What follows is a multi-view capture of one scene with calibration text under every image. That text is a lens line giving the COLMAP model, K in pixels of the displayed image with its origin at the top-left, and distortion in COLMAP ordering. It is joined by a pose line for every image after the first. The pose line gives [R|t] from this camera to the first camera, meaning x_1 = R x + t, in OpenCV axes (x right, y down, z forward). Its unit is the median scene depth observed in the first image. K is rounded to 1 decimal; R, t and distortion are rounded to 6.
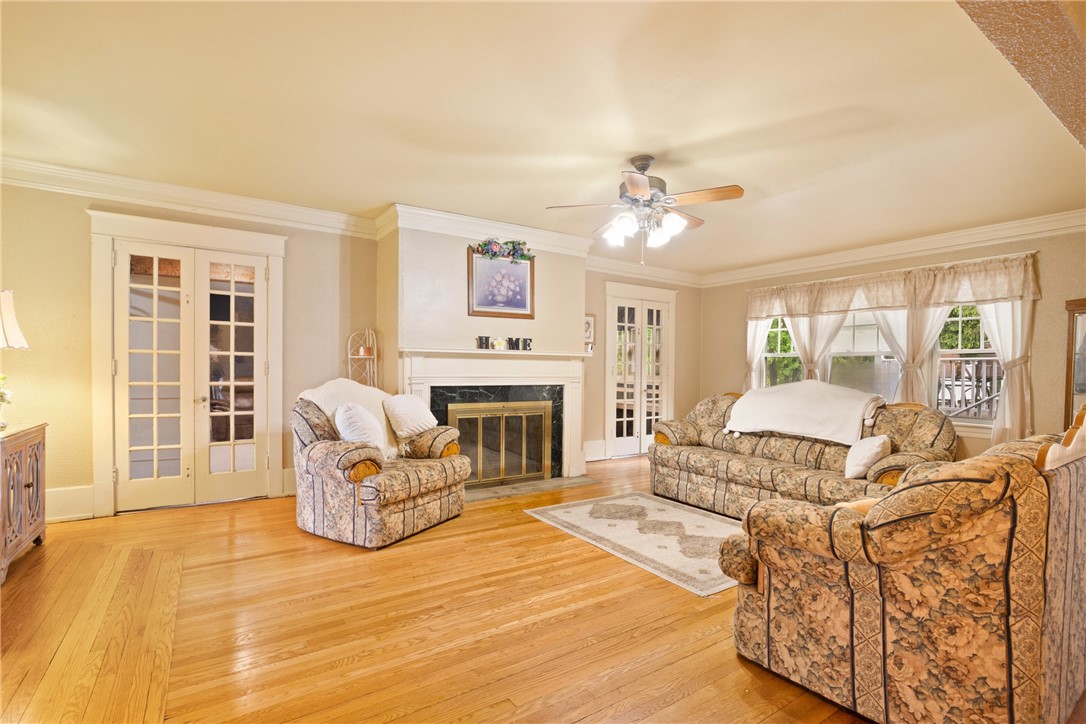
lens RADIAL K [[505.6, 0, 546.9], [0, 505.6, 379.7], [0, 0, 1]] dist [-0.020095, 0.000519]
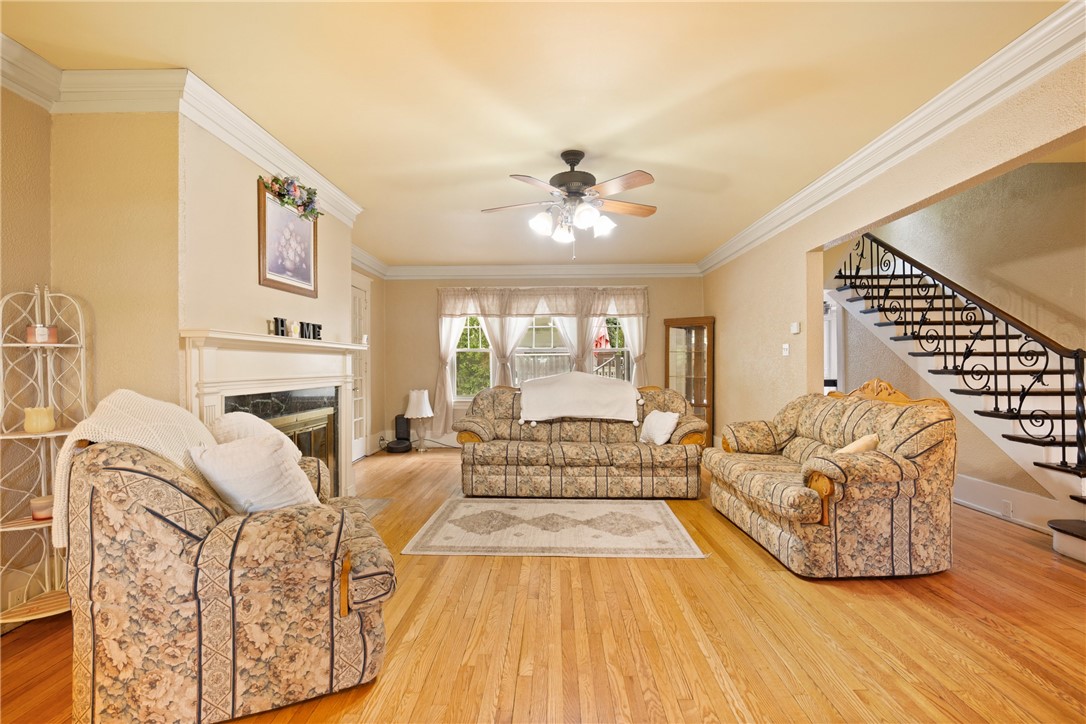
lens RADIAL K [[501.3, 0, 537.0], [0, 501.3, 364.1], [0, 0, 1]] dist [-0.022893, 0.000020]
pose [[0.587593, -0.010257, 0.809092, -0.501948], [0.027073, 0.999609, -0.006989, -0.011803], [-0.808704, 0.026011, 0.587641, 0.369390]]
